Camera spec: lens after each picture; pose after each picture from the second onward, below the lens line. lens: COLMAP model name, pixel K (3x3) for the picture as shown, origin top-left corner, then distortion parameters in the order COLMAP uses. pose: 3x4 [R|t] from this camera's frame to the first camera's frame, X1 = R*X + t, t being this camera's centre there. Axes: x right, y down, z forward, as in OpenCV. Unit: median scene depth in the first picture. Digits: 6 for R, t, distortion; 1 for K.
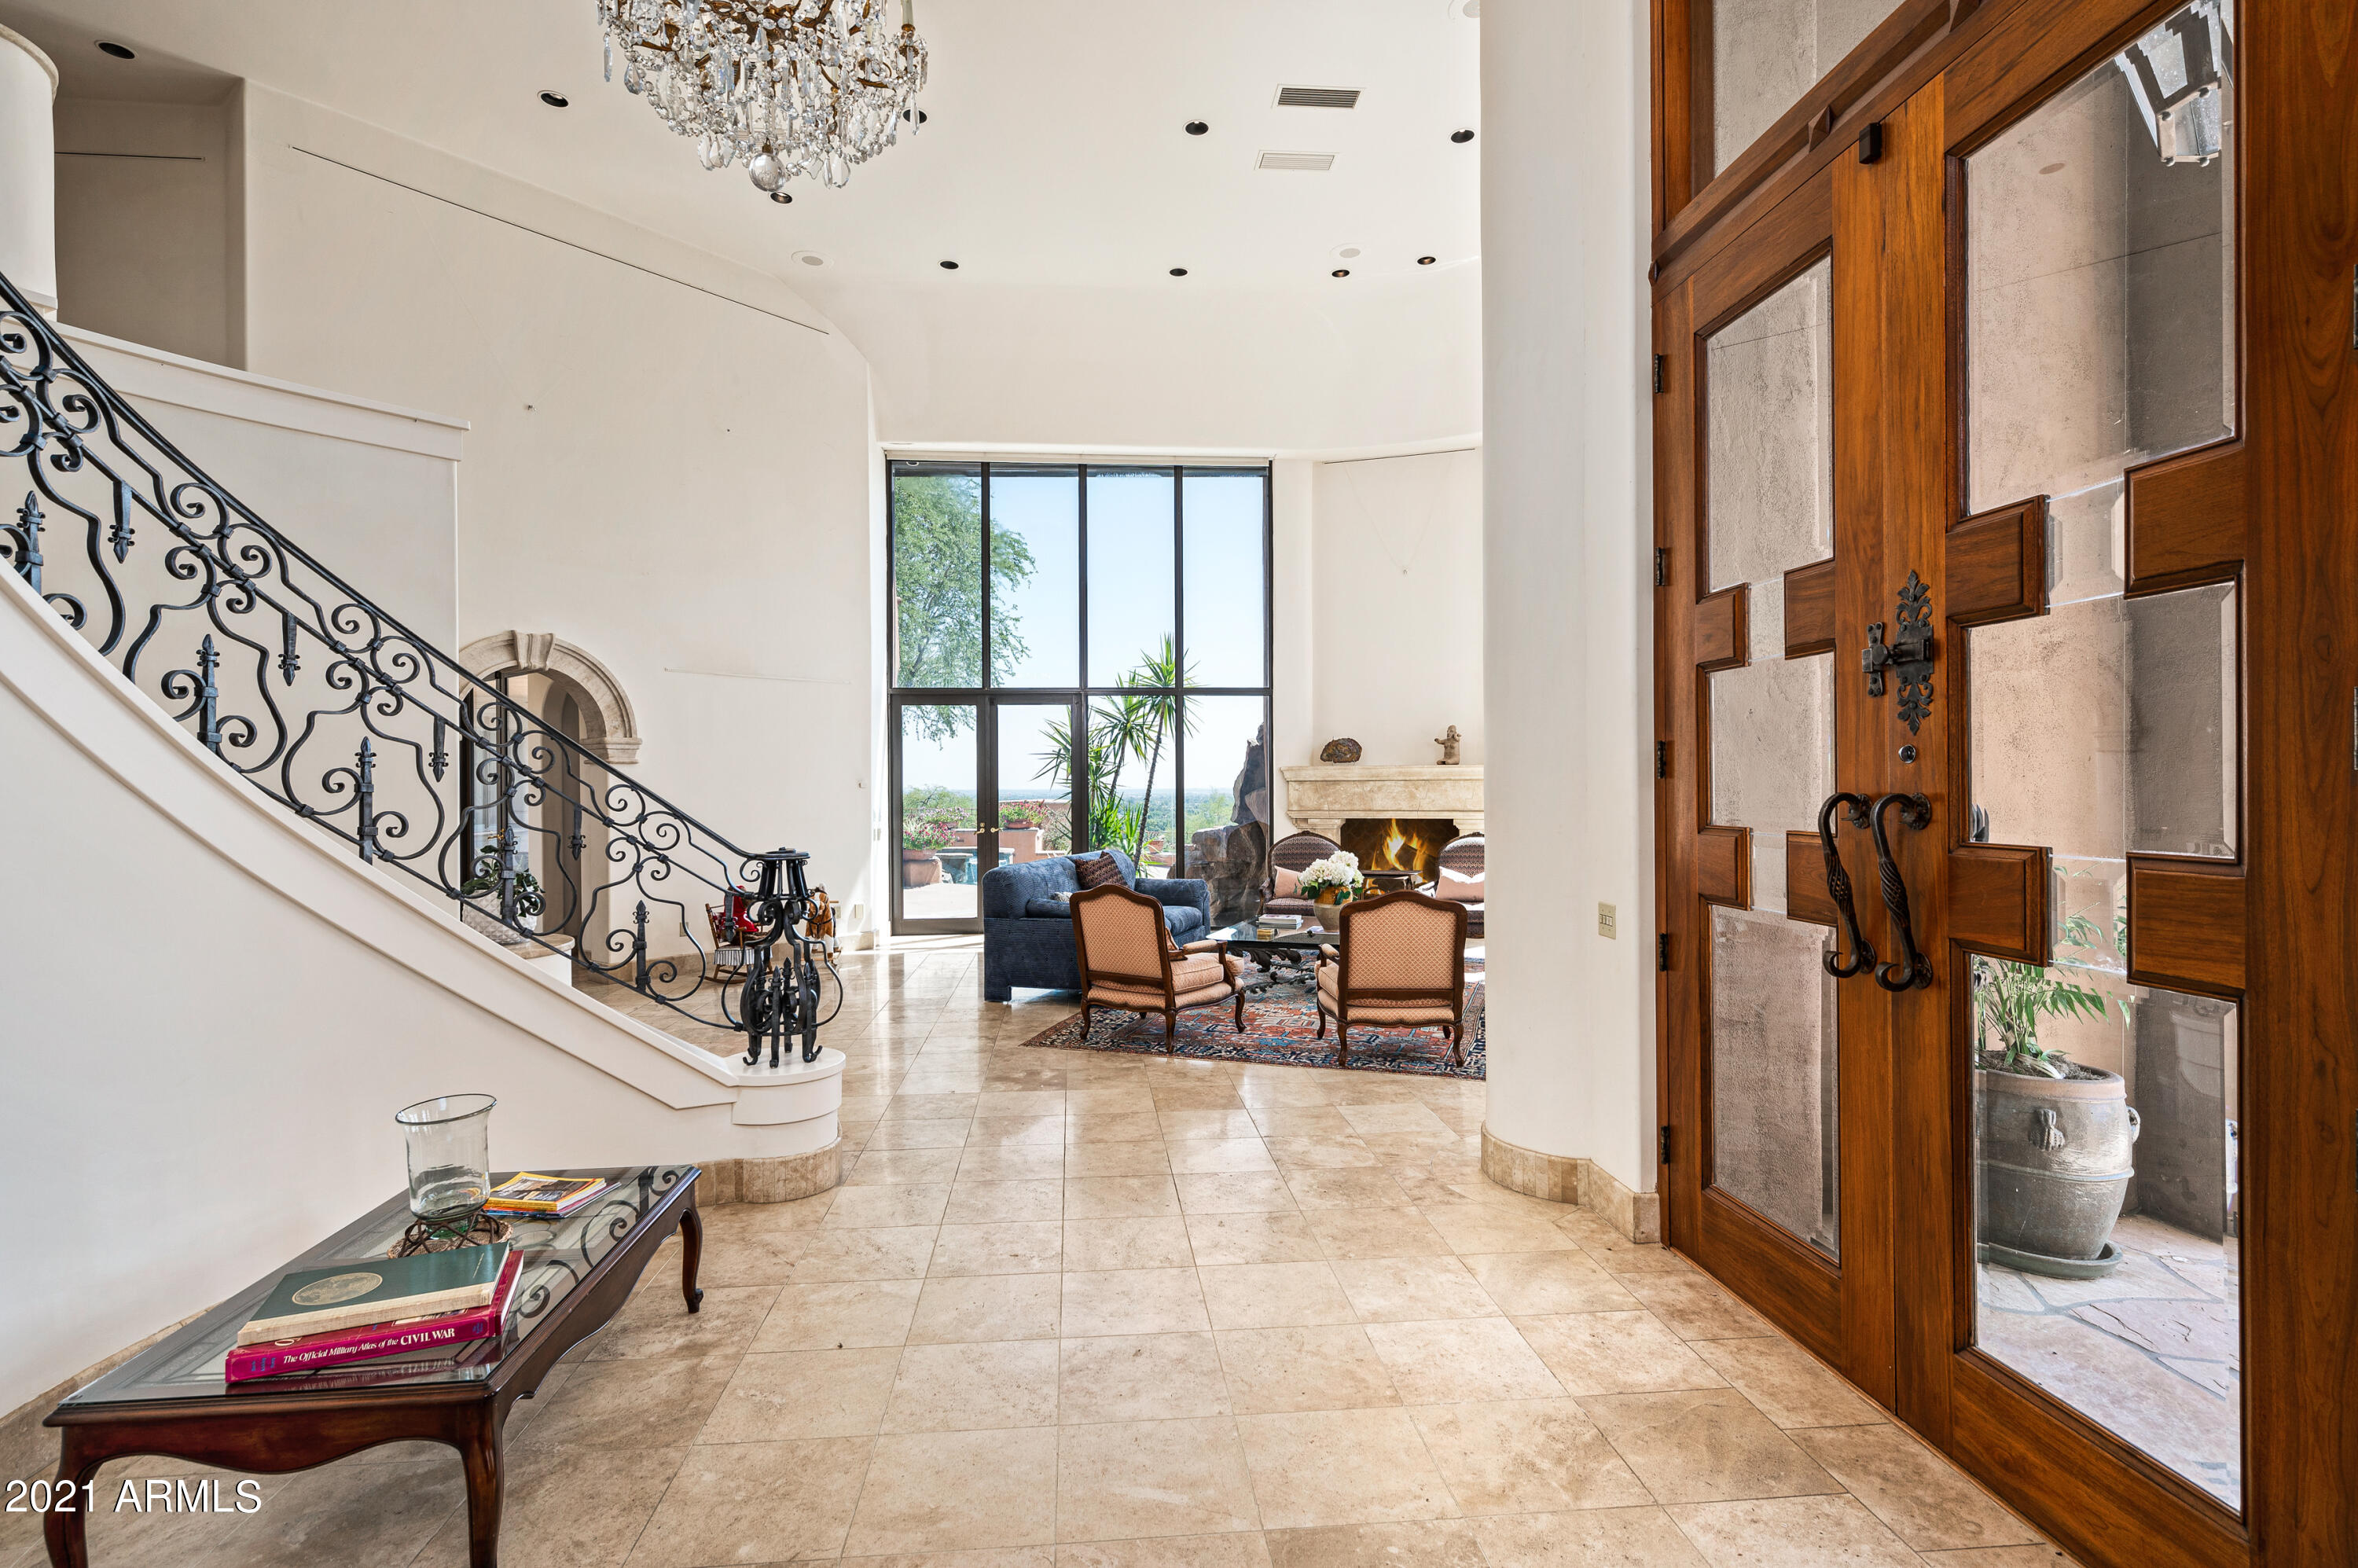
lens RADIAL K [[1098.3, 0, 1170.9], [0, 1098.3, 783.2], [0, 0, 1]] dist [0.000914, 0.000060]
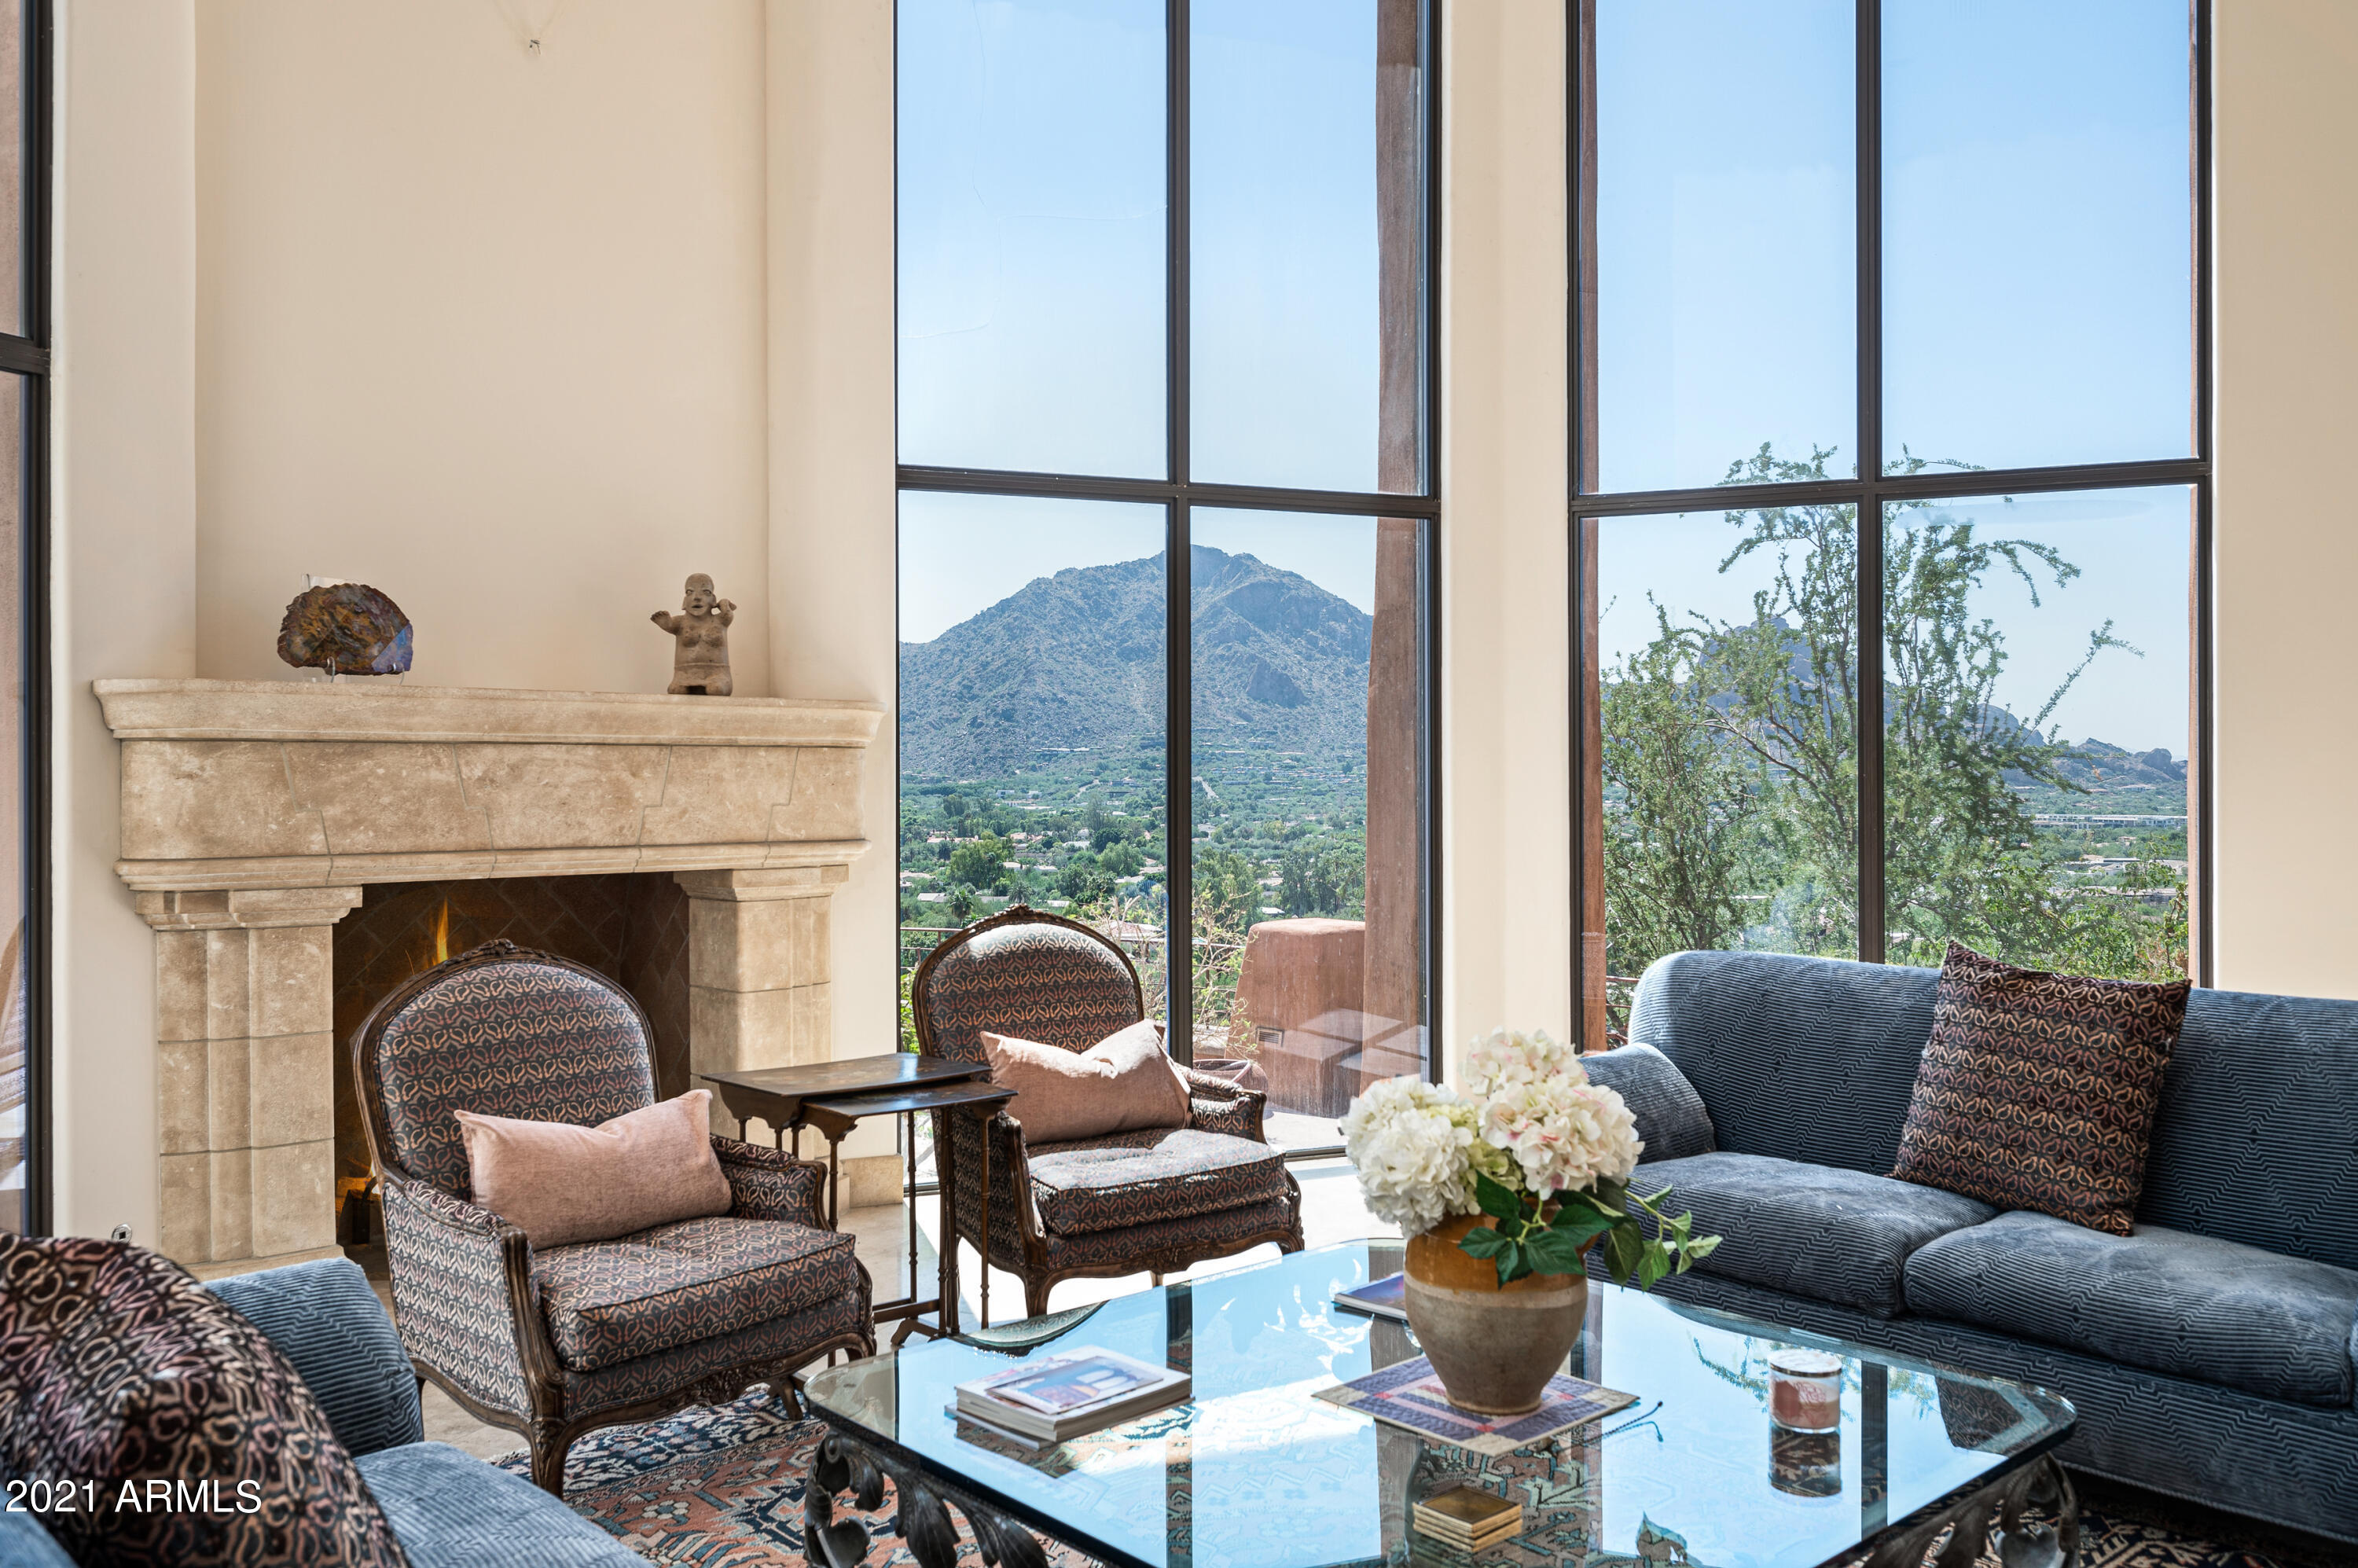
lens RADIAL K [[1810.8, 0, 1179.0], [0, 1810.8, 784.0], [0, 0, 1]] dist [0.008299, 0.001913]
pose [[0.483009, 0.004036, 0.875606, -0.130276], [0.003076, 0.999975, -0.006306, 0.011216], [-0.875610, 0.005739, 0.482984, 0.611388]]
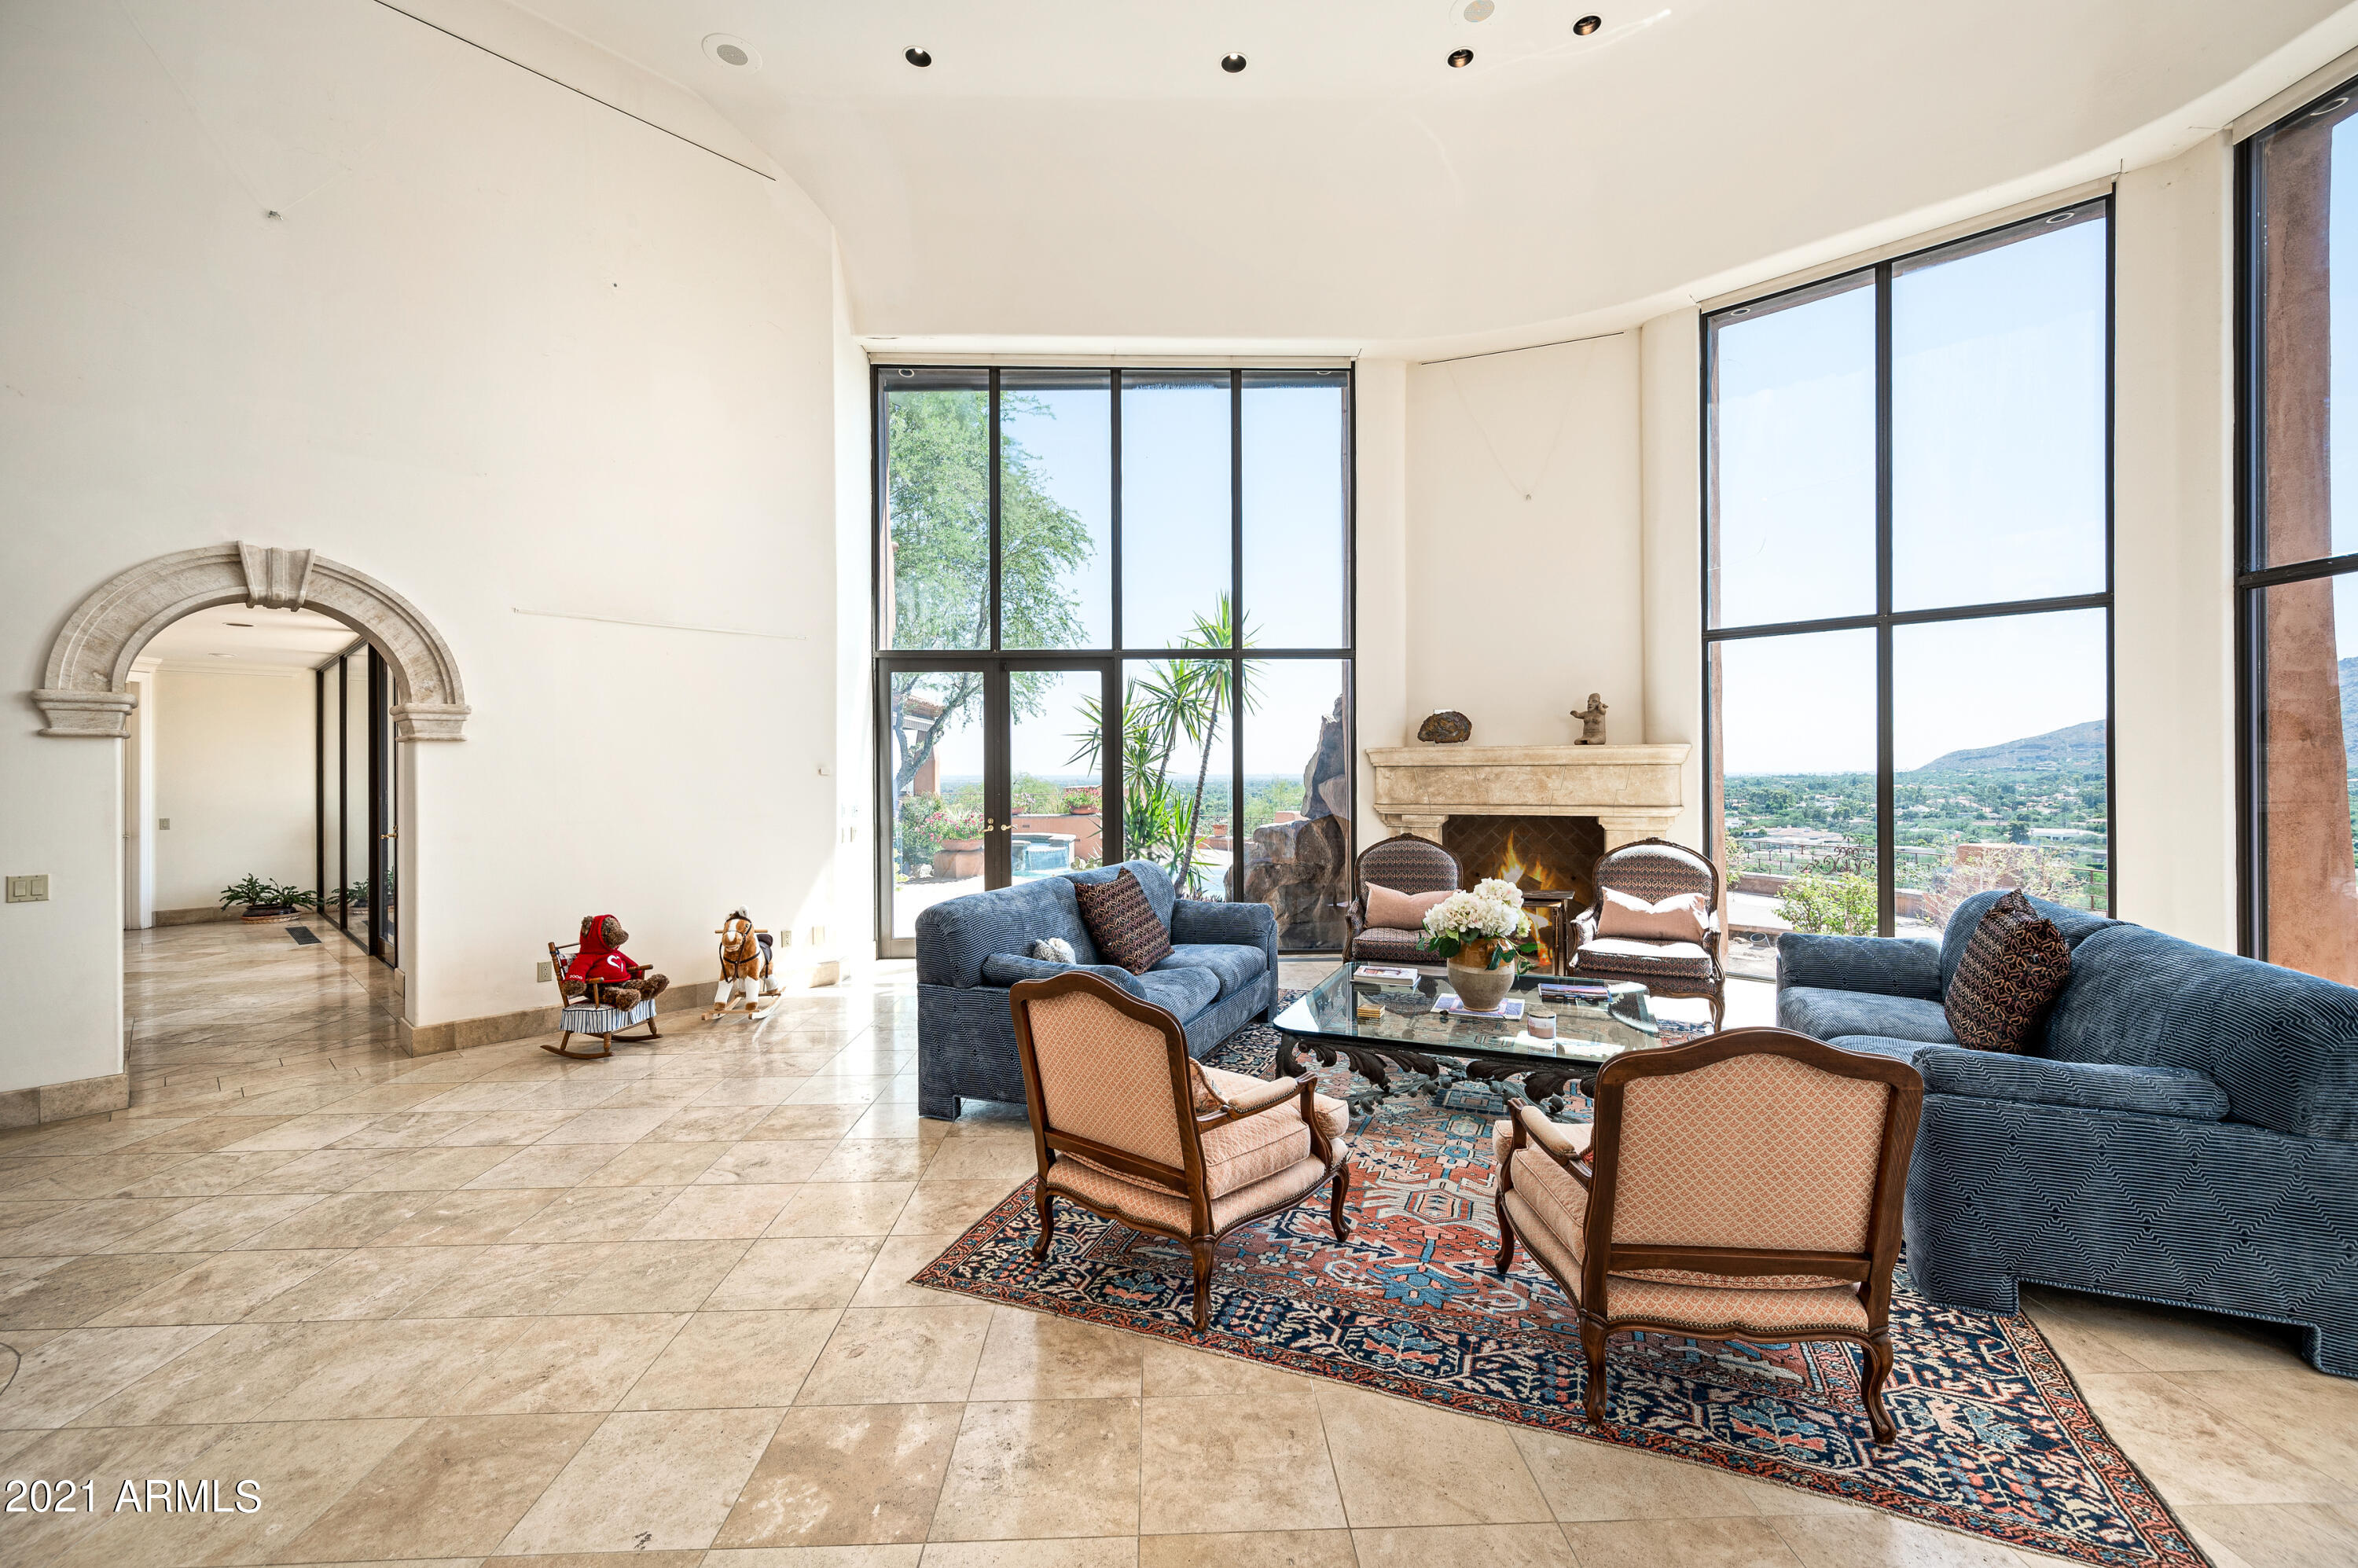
lens RADIAL K [[948.6, 0, 1179.0], [0, 948.6, 784.0], [0, 0, 1]] dist [-0.001373, -0.000357]
pose [[0.998119, 0.000820, -0.061293, 0.007959], [0.000103, 0.999887, 0.015063, 0.000381], [0.061299, -0.015041, 0.998006, 0.316062]]
